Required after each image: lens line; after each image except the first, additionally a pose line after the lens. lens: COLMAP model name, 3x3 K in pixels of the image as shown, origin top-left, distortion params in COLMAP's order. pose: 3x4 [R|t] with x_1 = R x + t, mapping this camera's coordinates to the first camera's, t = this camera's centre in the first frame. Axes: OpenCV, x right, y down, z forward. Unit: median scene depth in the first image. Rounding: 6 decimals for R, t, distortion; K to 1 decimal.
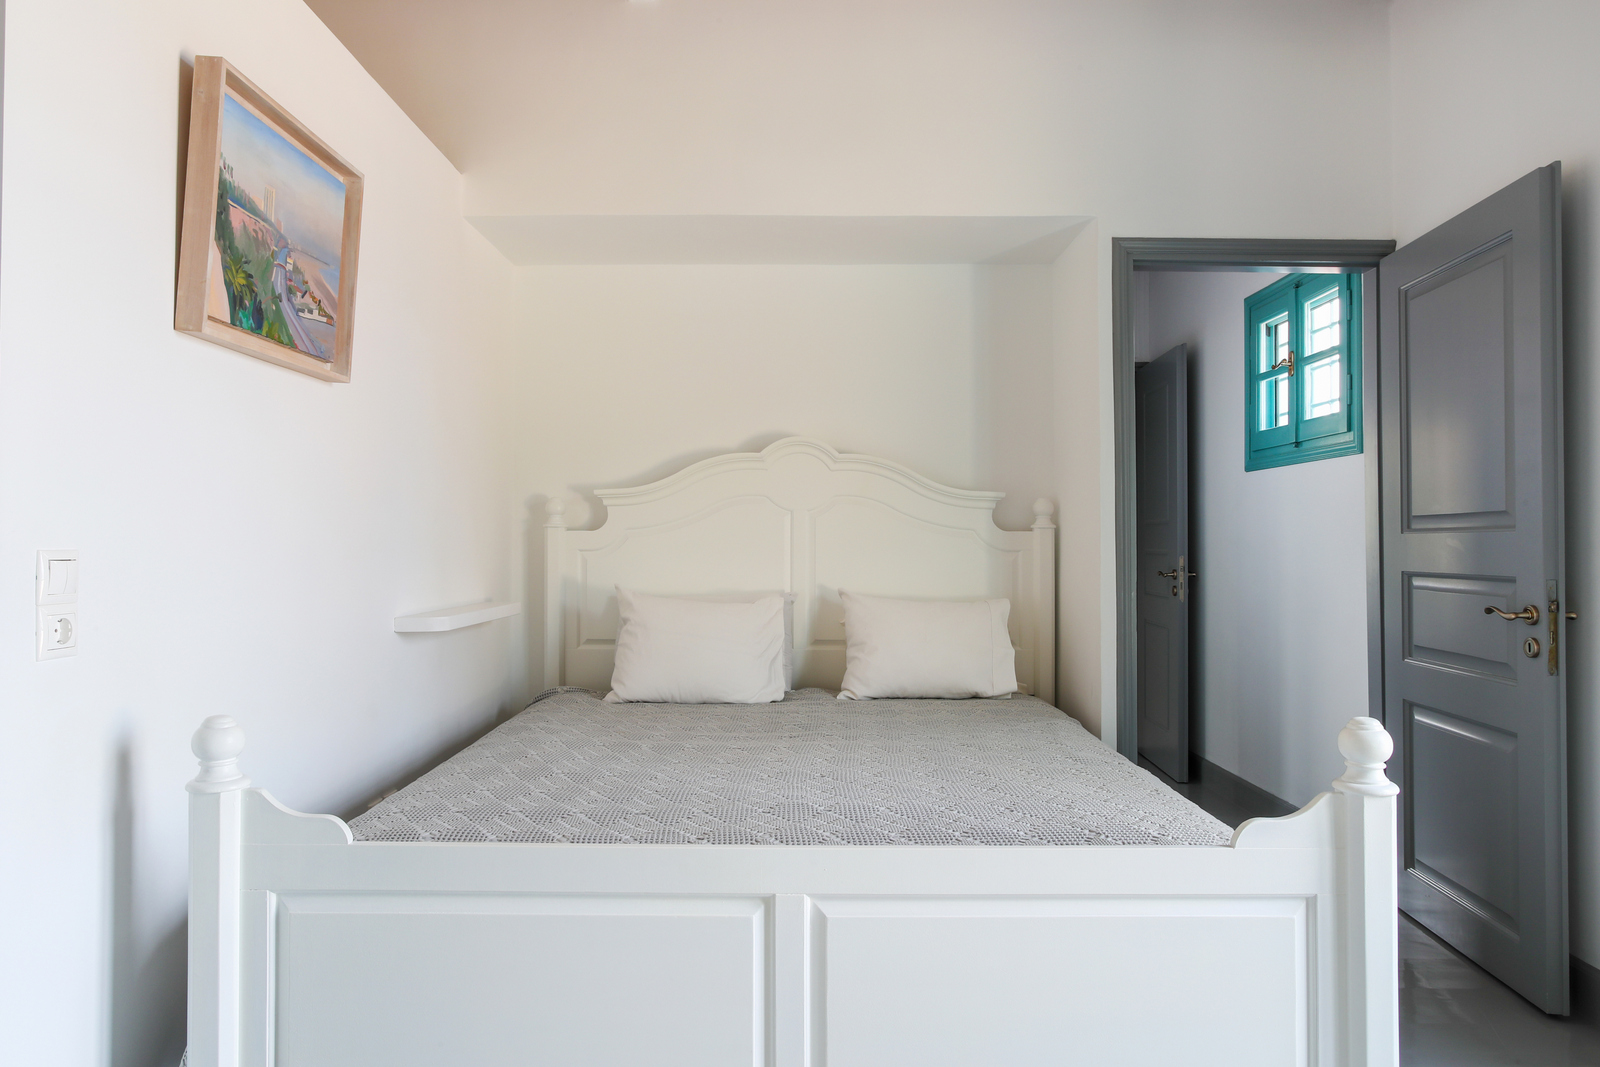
lens RADIAL K [[1037.7, 0, 800.0], [0, 1037.7, 533.5], [0, 0, 1]] dist [-0.017745, 0.000821]
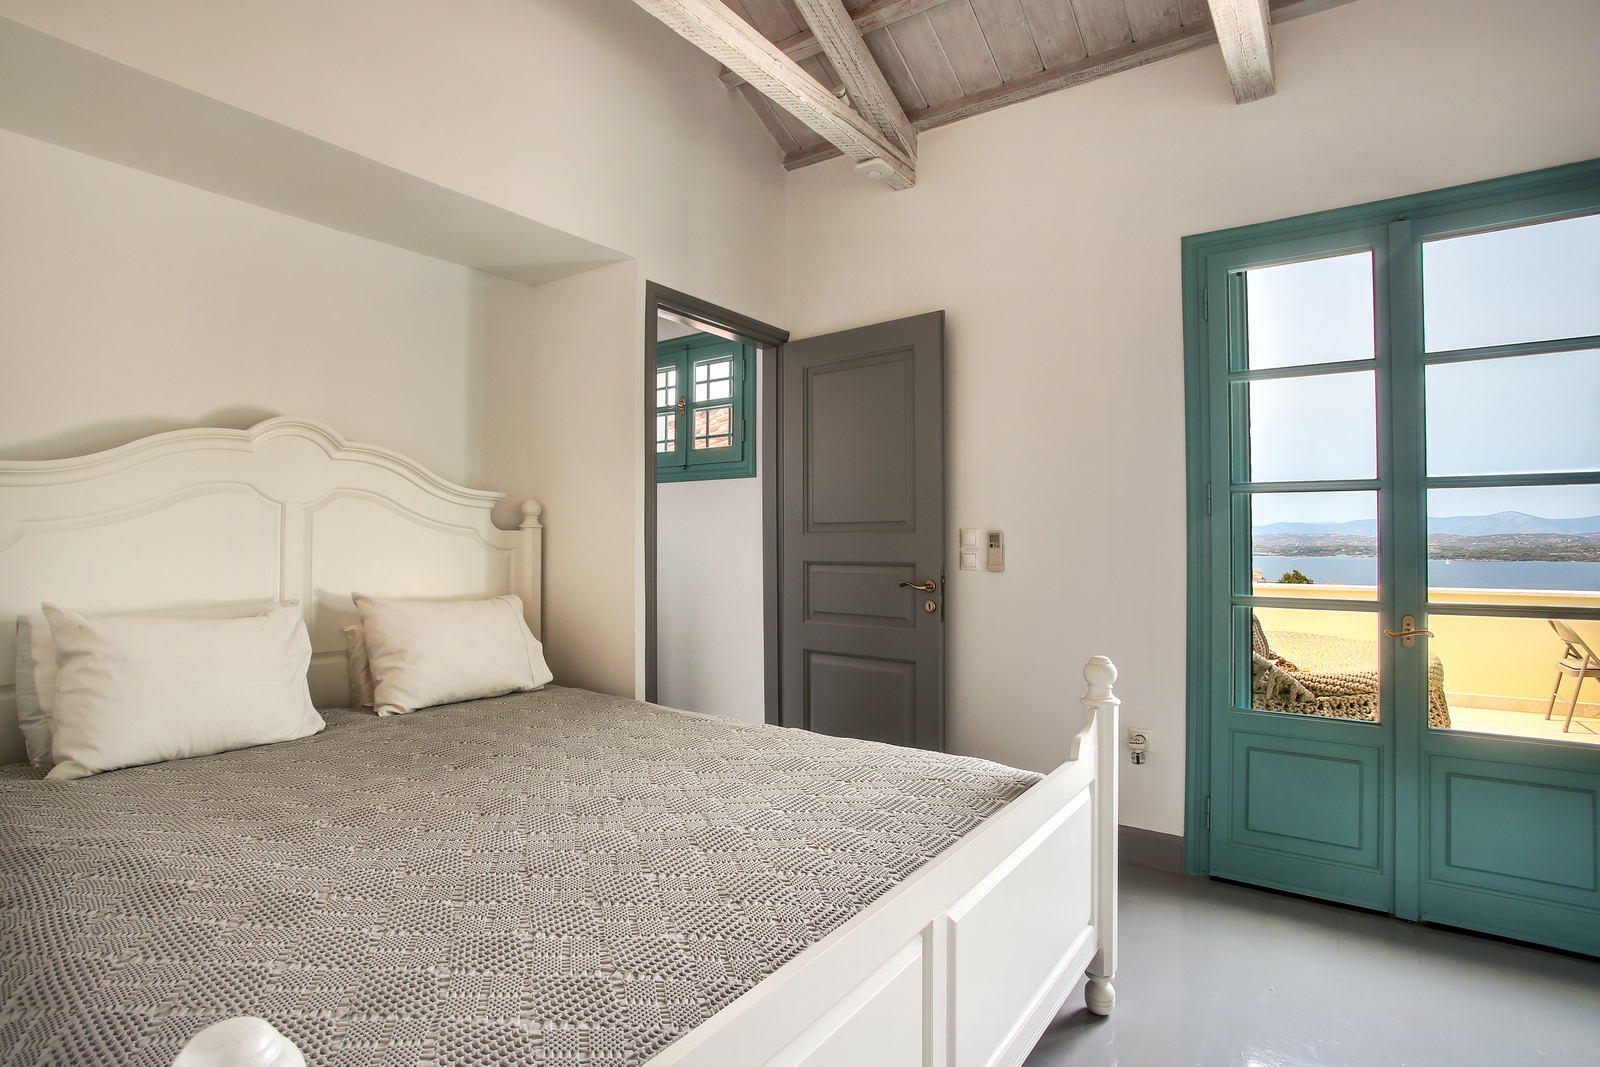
lens RADIAL K [[811.9, 0, 800.0], [0, 811.9, 533.5], [0, 0, 1]] dist [-0.042636, 0.001087]
pose [[0.578473, 0.007328, 0.815669, -0.323680], [-0.007823, 0.999963, -0.003435, 0.001703], [-0.815664, -0.004394, 0.578509, 0.317079]]
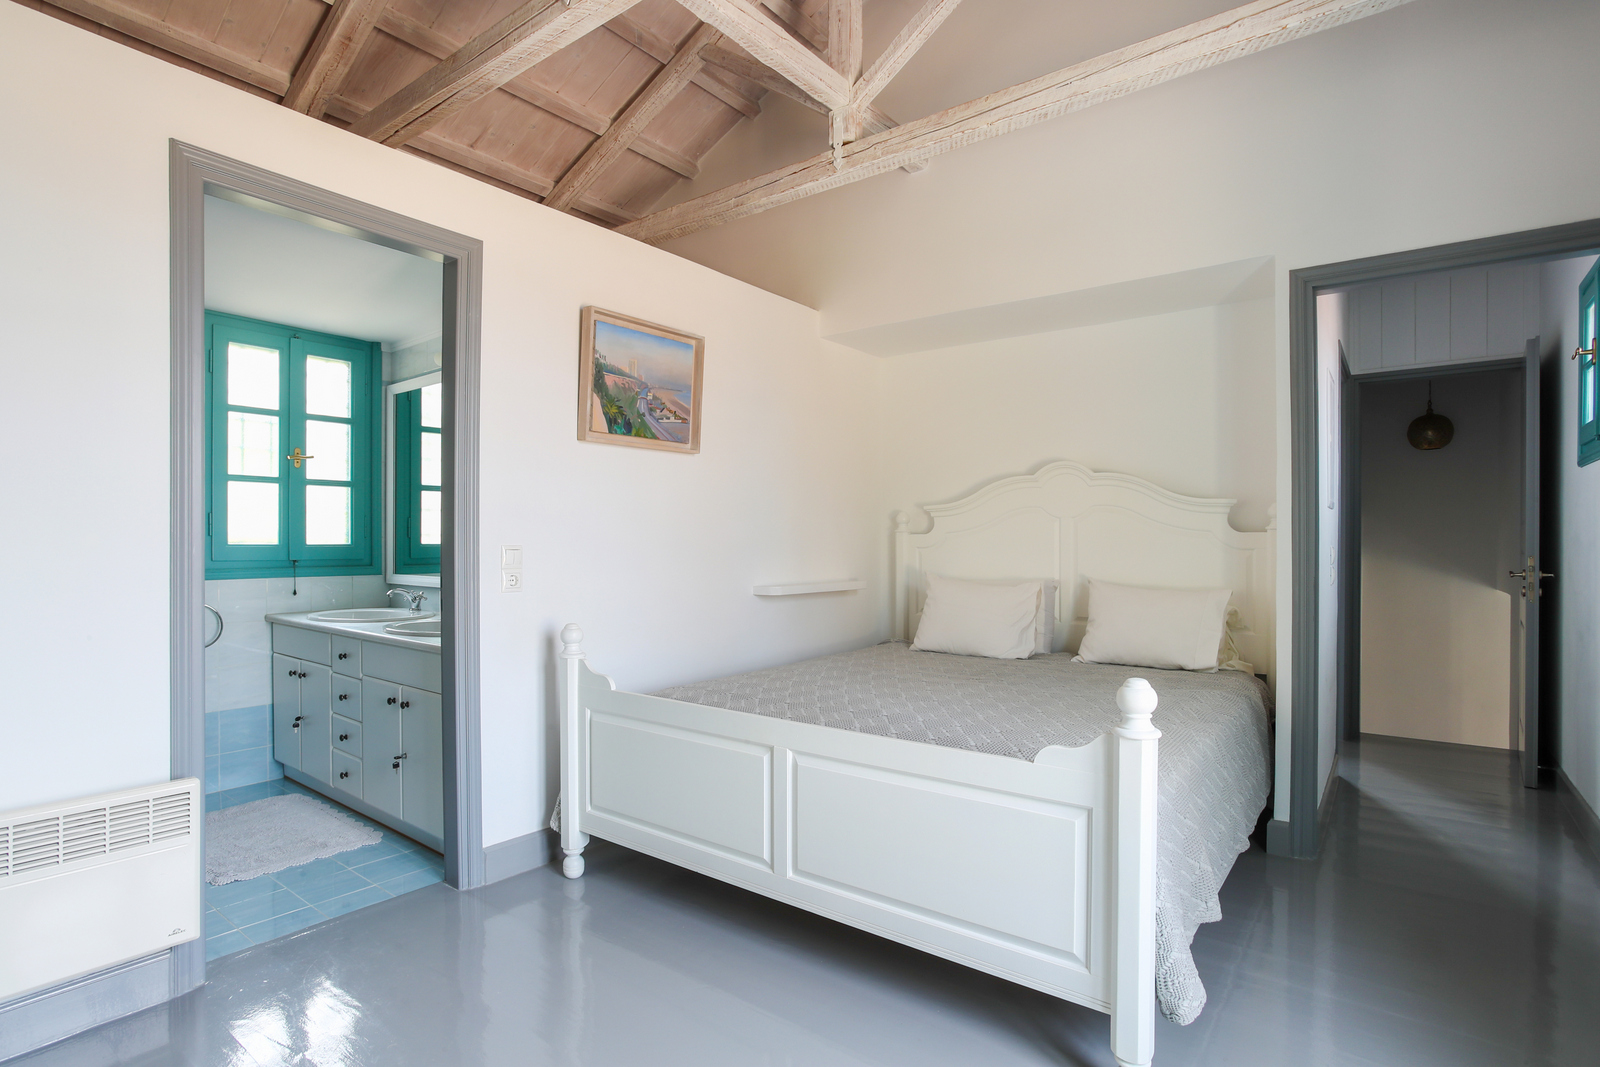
lens RADIAL K [[816.3, 0, 798.4], [0, 816.3, 548.1], [0, 0, 1]] dist [-0.049225, 0.024267]
pose [[0.794592, 0.003399, -0.607134, 0.392921], [0.005365, 0.999906, 0.012619, 0.001654], [0.607120, -0.013284, 0.794499, -0.020521]]
